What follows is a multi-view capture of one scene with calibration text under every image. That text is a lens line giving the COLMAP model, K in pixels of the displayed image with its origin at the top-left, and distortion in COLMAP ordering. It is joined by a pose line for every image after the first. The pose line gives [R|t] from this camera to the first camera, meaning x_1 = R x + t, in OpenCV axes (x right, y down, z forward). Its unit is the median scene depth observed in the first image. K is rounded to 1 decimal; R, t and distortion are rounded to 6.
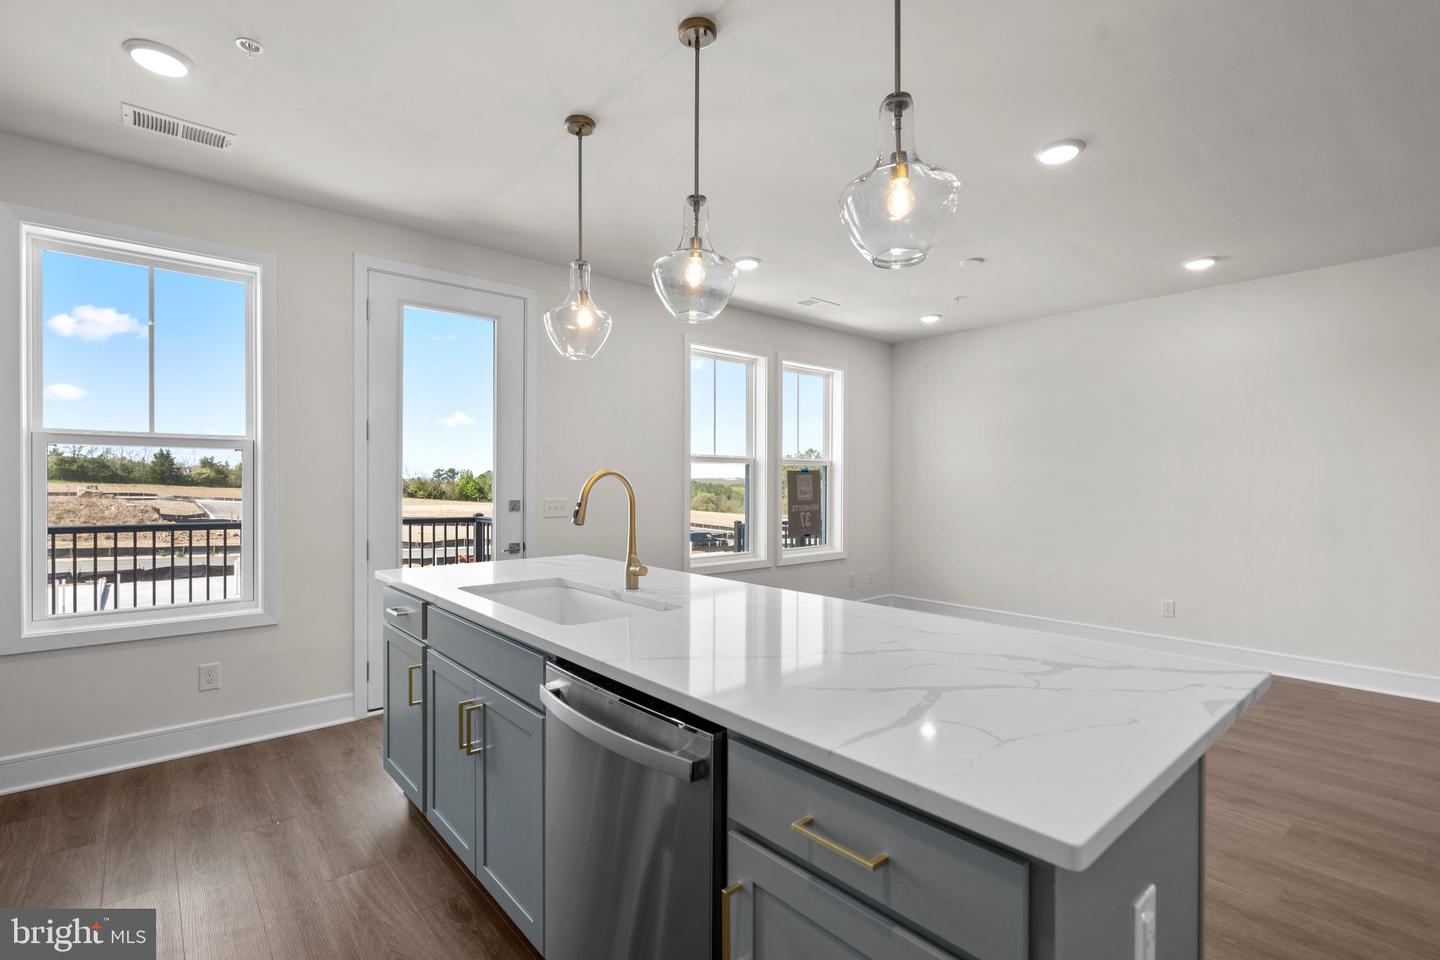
lens RADIAL K [[661.7, 0, 716.5], [0, 661.7, 476.5], [0, 0, 1]] dist [-0.003393, 0.000077]
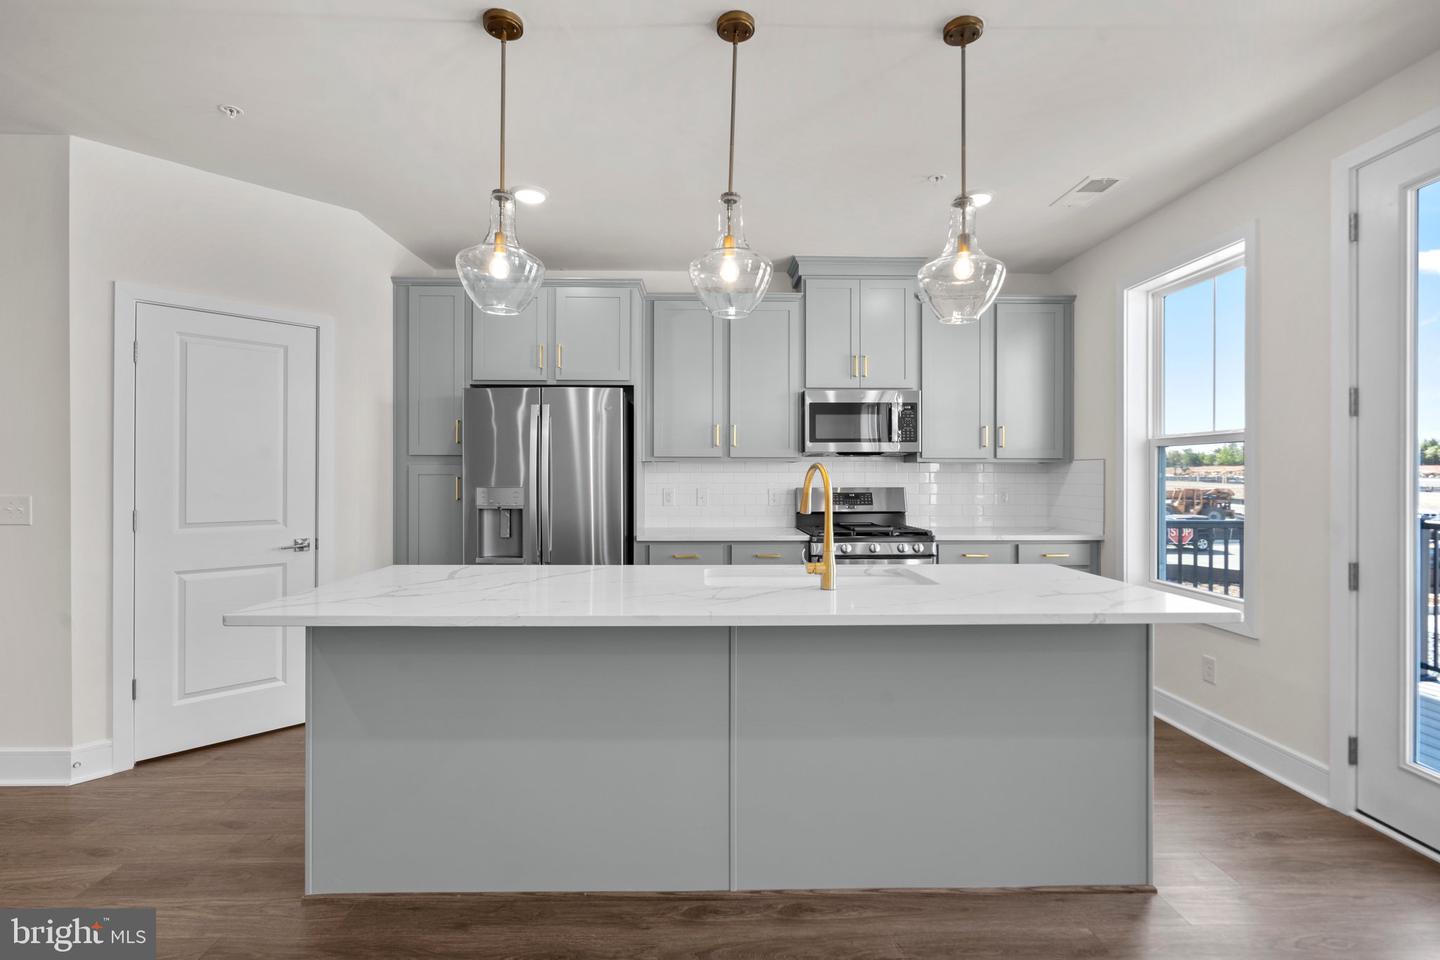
lens RADIAL K [[661.7, 0, 716.5], [0, 661.7, 476.5], [0, 0, 1]] dist [-0.003393, 0.000077]
pose [[-0.638027, -0.002247, -0.770011, 0.599135], [0.004617, 0.999967, -0.006743, 0.014156], [0.770000, -0.007857, -0.637995, 1.275980]]
